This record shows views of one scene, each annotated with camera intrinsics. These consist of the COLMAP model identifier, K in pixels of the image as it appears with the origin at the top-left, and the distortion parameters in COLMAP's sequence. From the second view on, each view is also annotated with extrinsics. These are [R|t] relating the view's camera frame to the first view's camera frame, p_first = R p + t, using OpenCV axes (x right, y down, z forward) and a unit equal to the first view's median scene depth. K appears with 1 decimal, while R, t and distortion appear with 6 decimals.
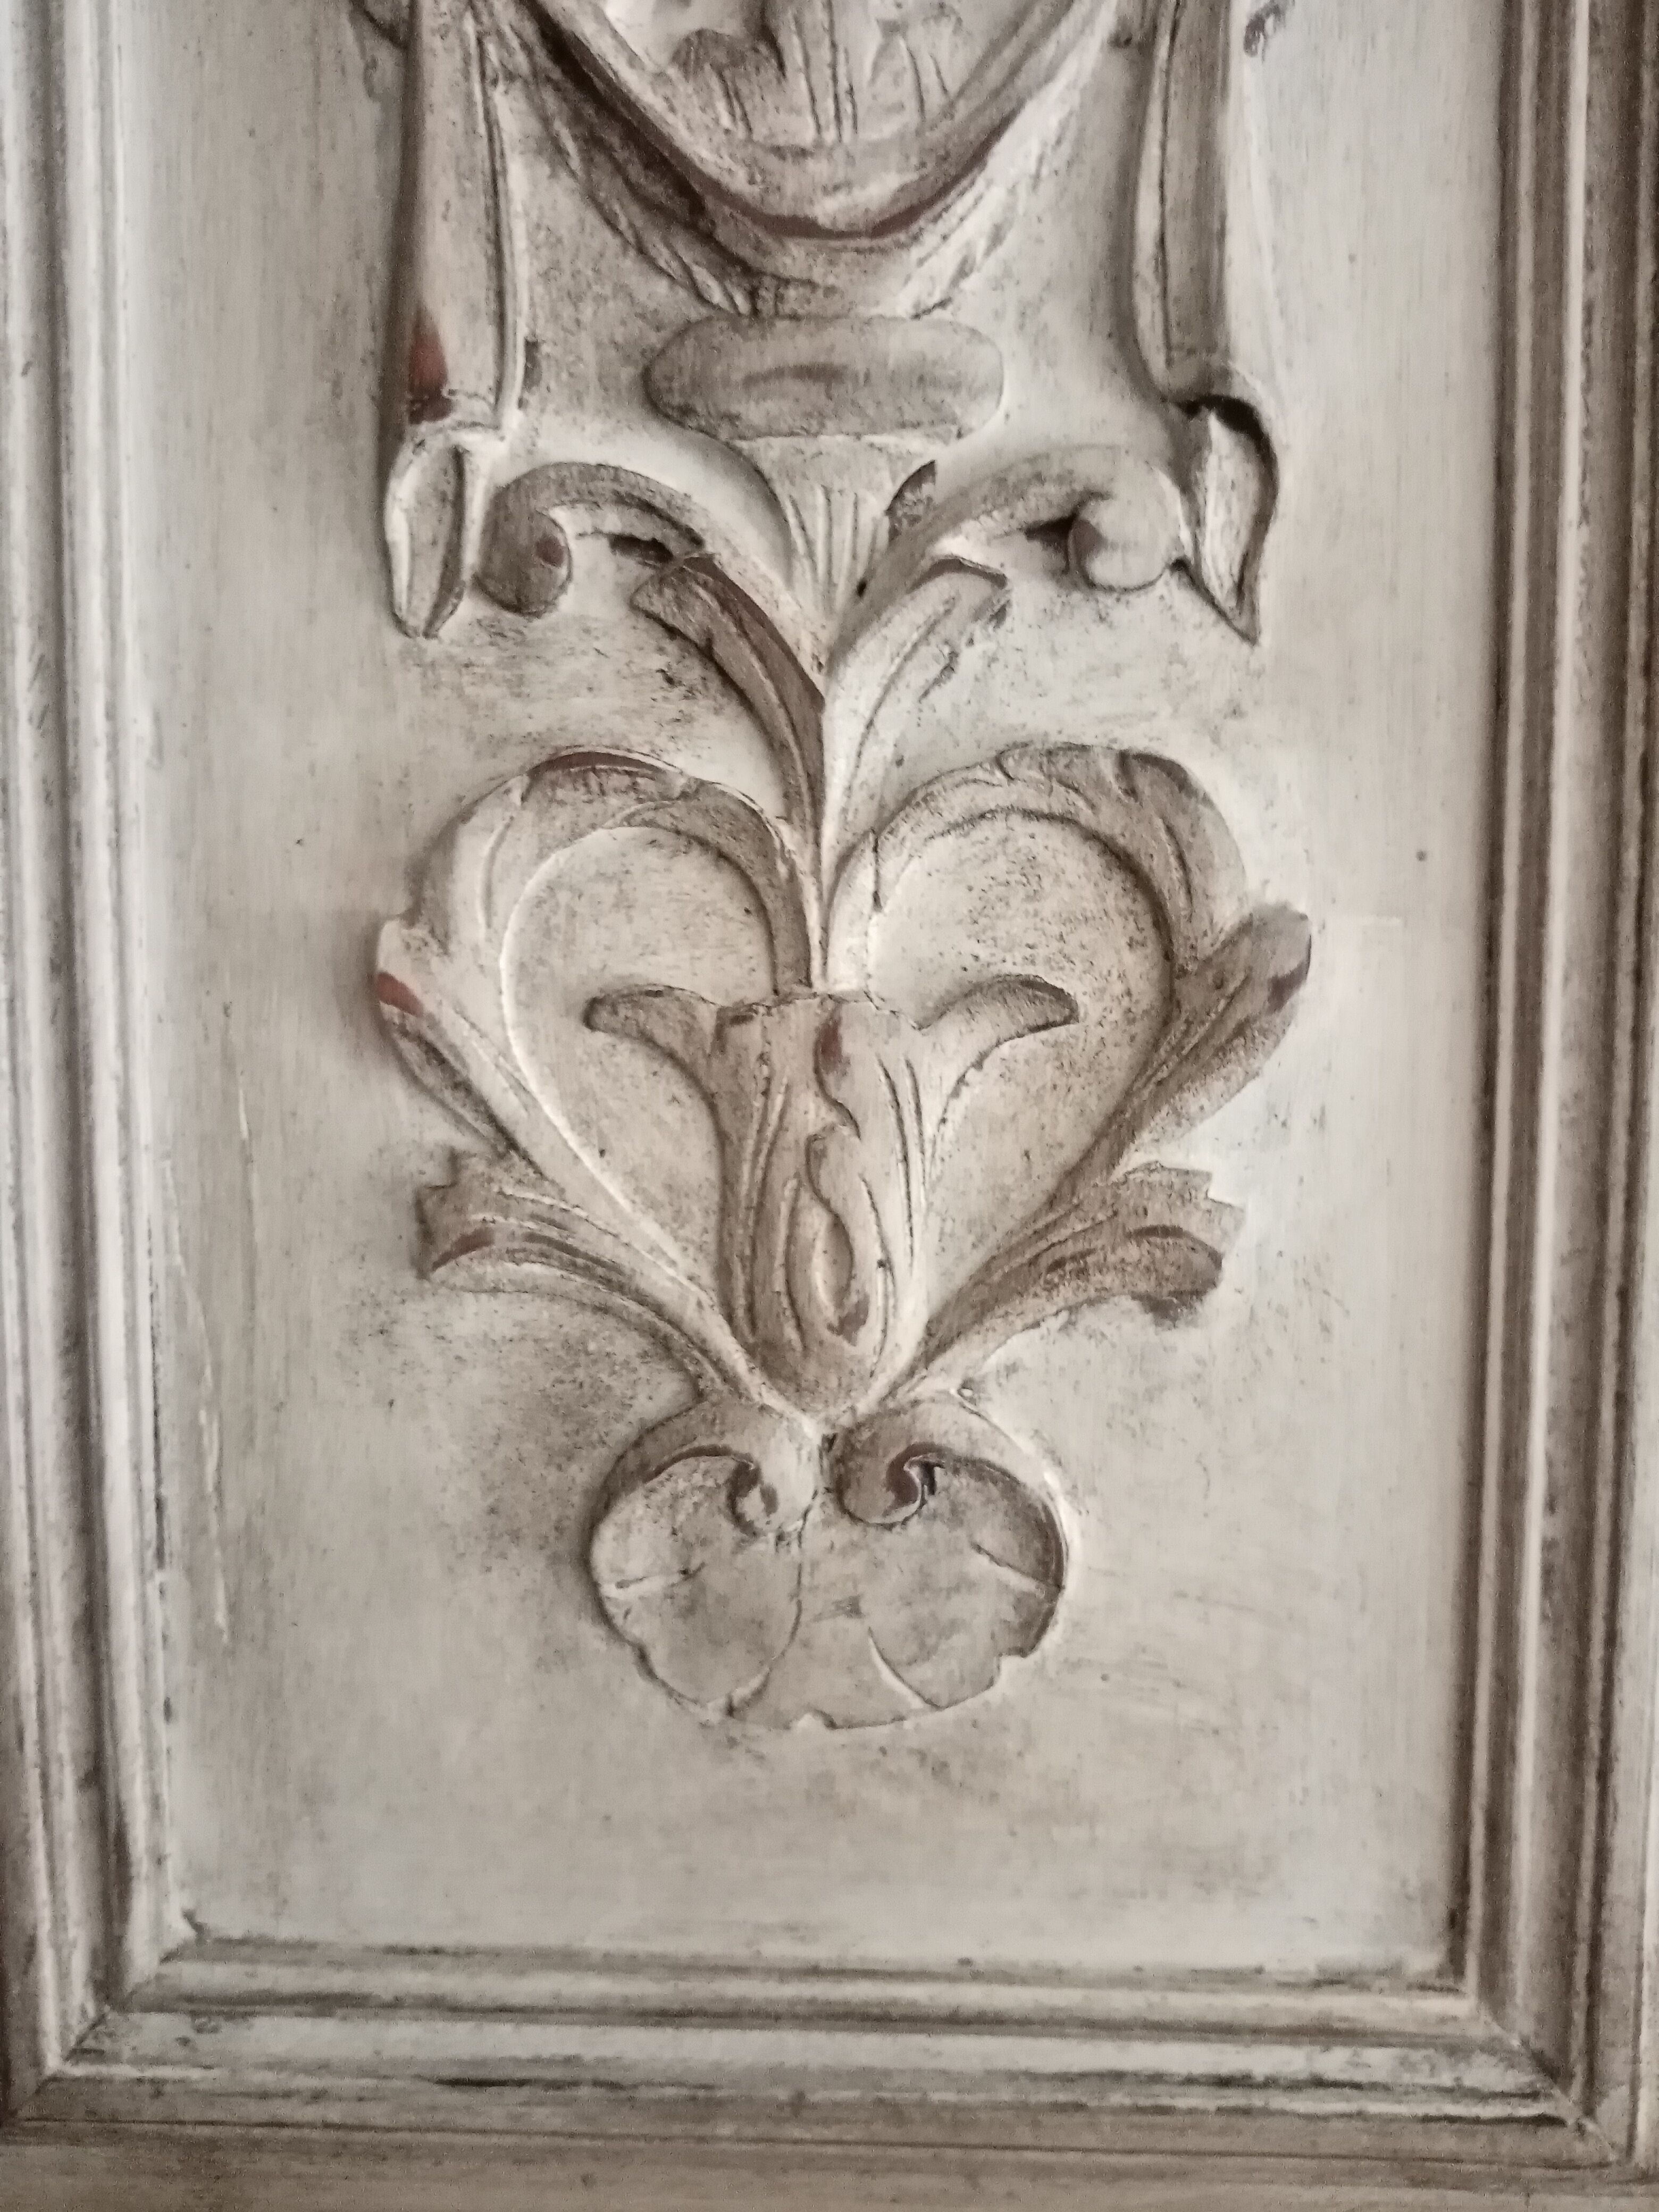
lens RADIAL K [[1819.9, 0, 789.5], [0, 1819.9, 1112.6], [0, 0, 1]] dist [0.059140, -0.172839]
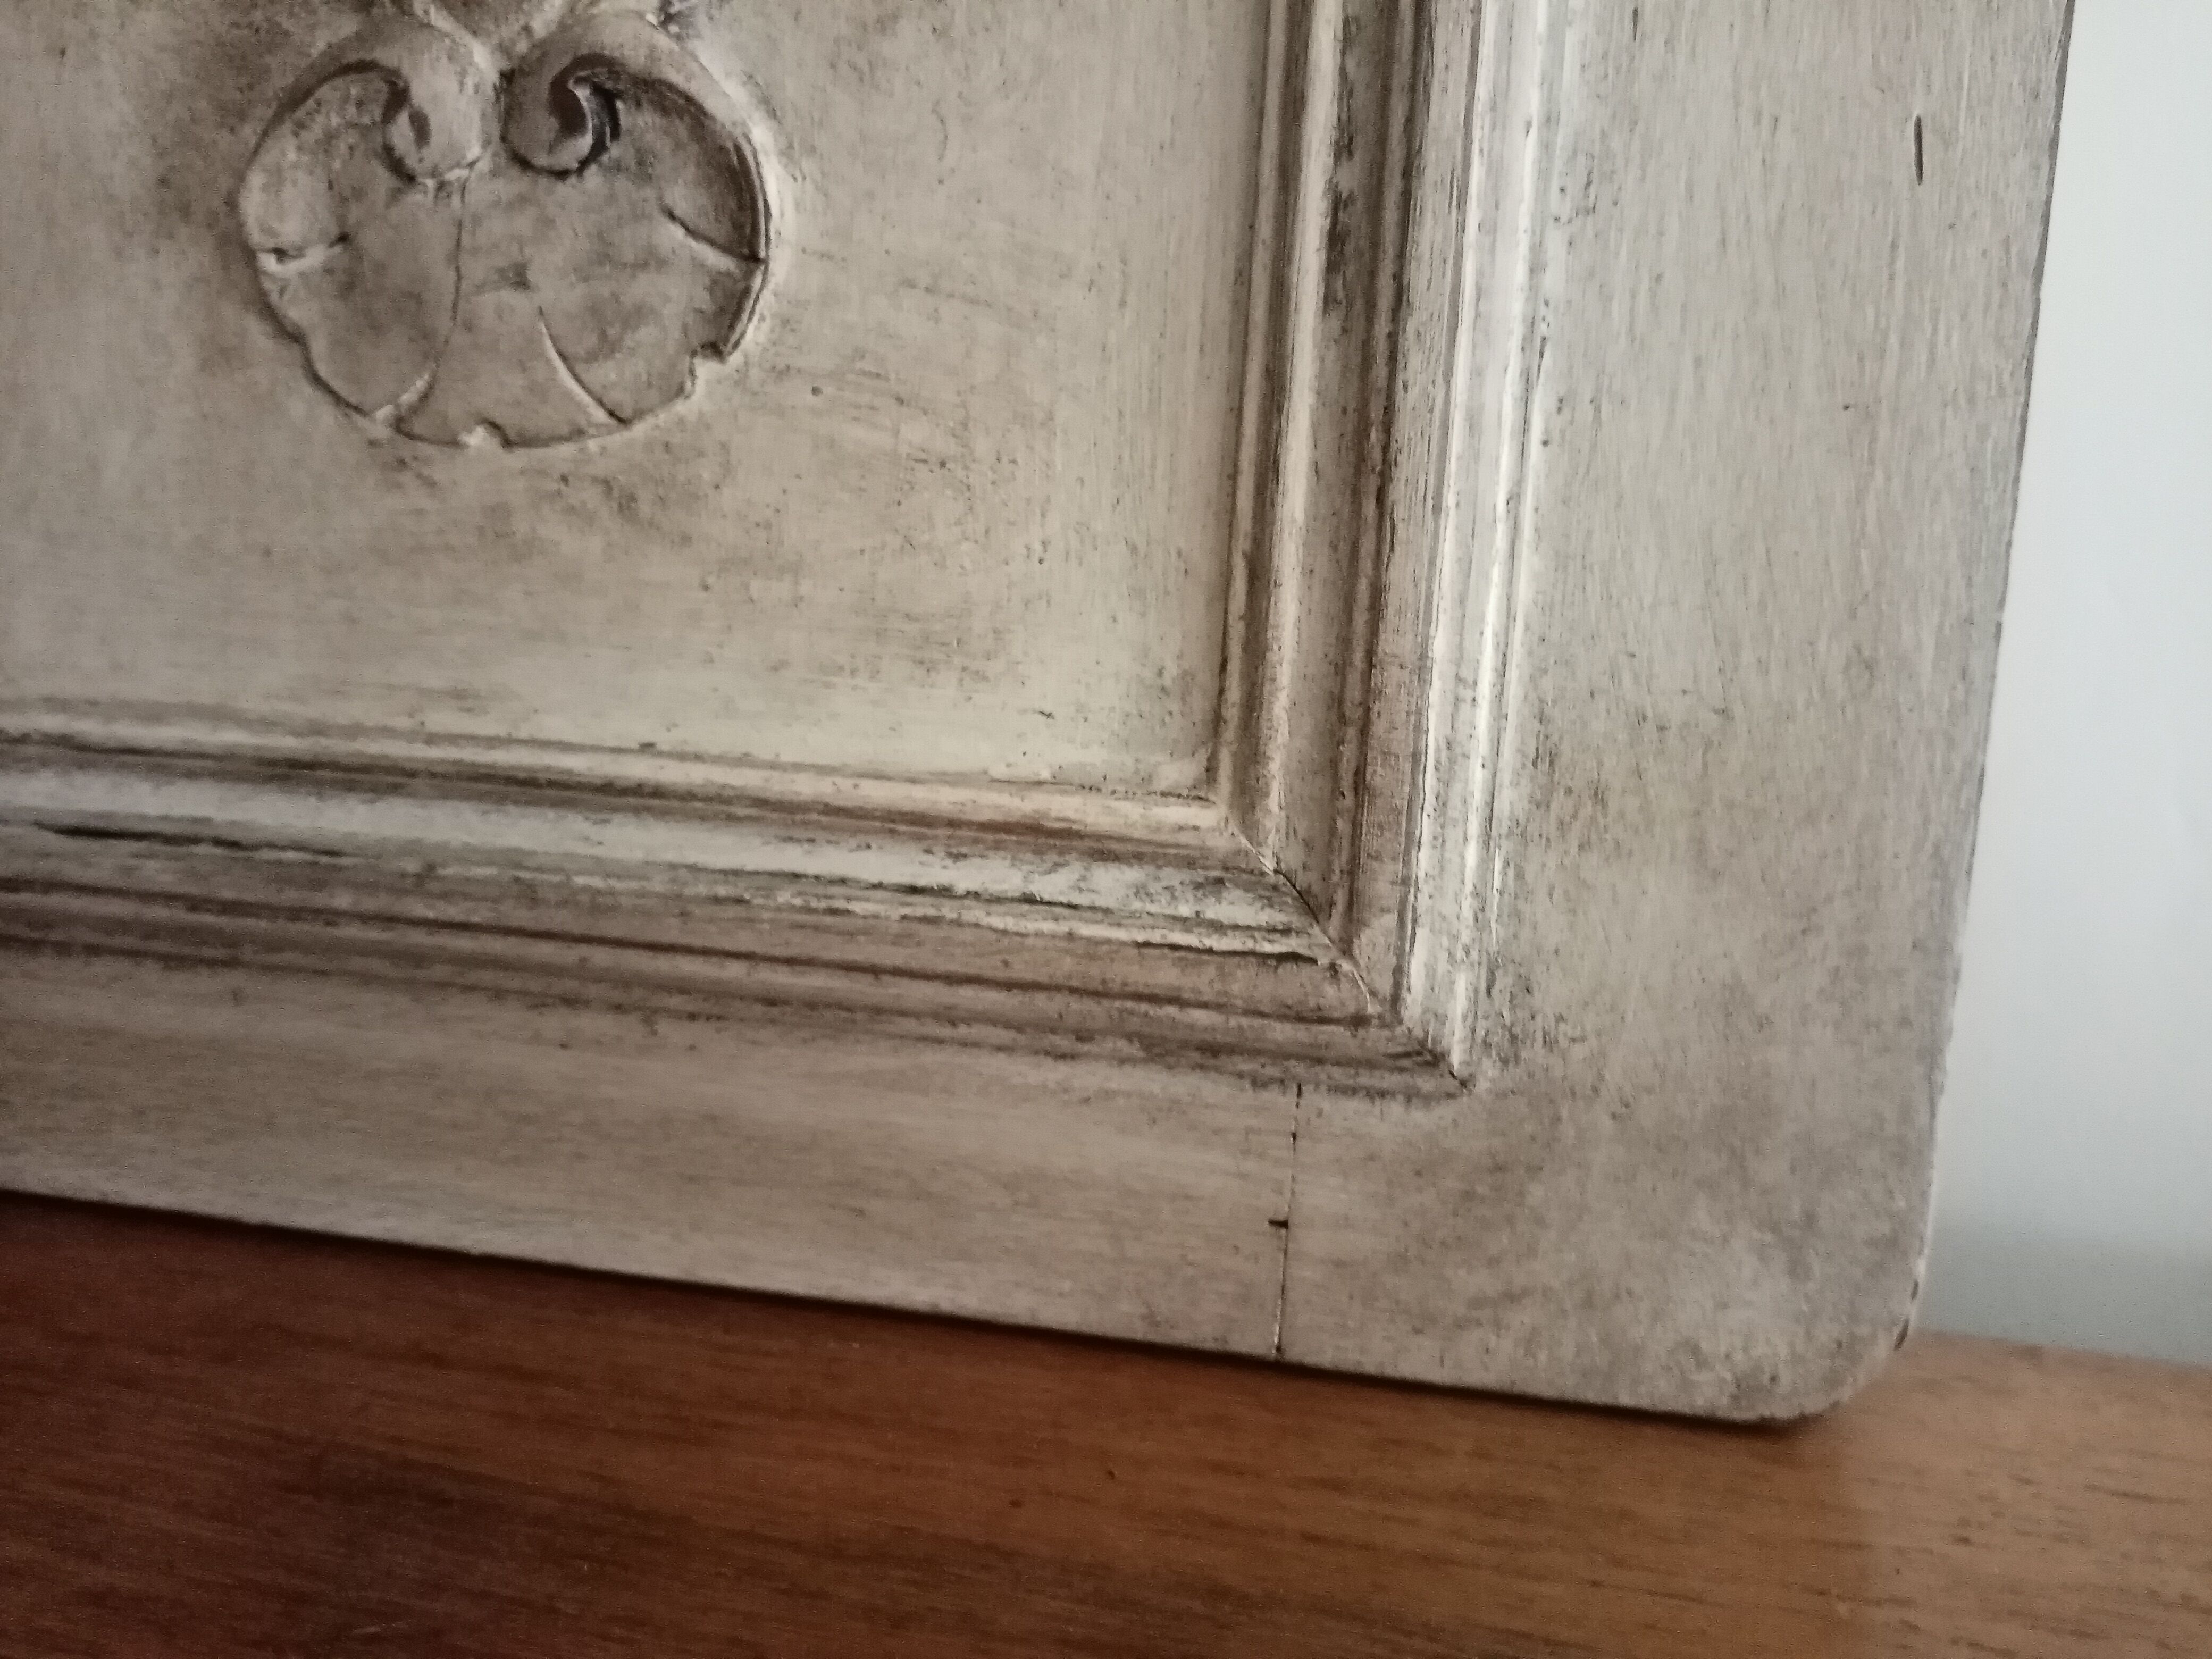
lens RADIAL K [[1819.9, 0, 1106.5], [0, 1819.9, 858.0], [0, 0, 1]] dist [0.059140, -0.172839]
pose [[0.988197, 0.082451, -0.129106, 0.431272], [-0.078711, 0.996324, 0.033821, 0.487801], [0.131420, -0.023260, 0.991054, 0.202739]]
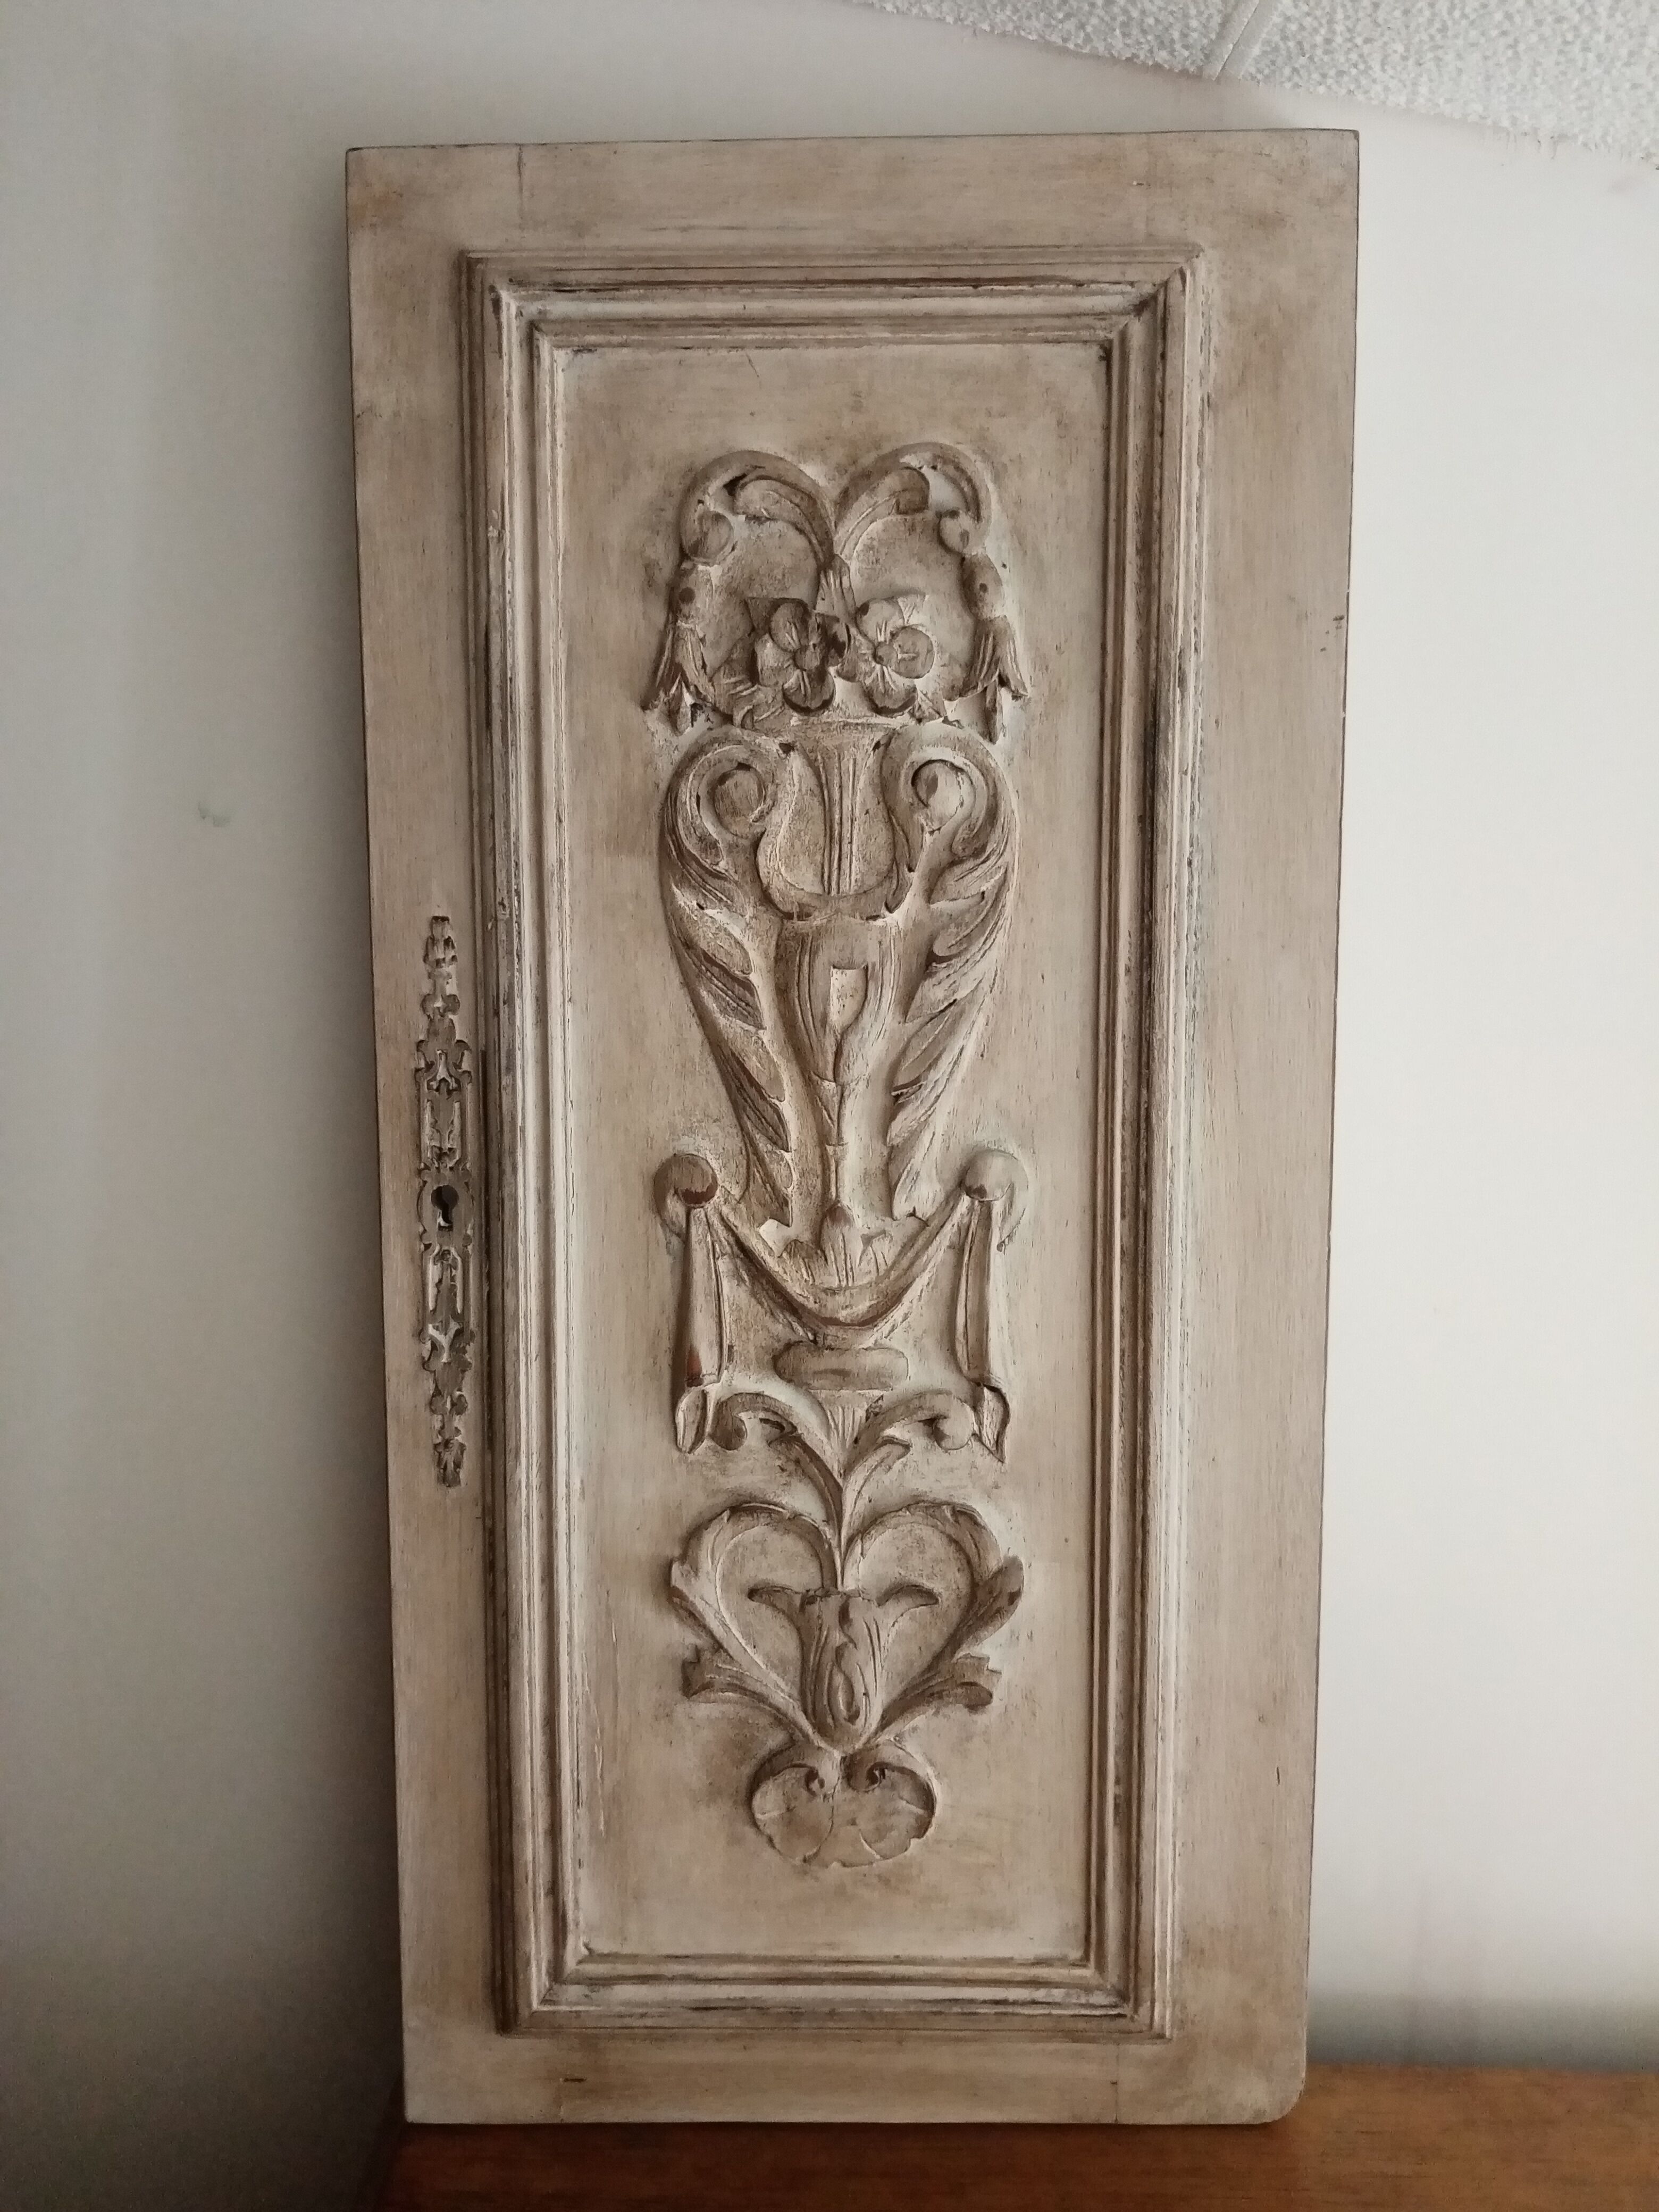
lens RADIAL K [[1756.0, 0, 794.9], [0, 1756.0, 1109.1], [0, 0, 1]] dist [0.078009, -0.191358]
pose [[0.999448, -0.004583, 0.032917, -0.126082], [0.004075, 0.999872, 0.015478, -0.779977], [-0.032984, -0.015336, 0.999338, -1.488755]]
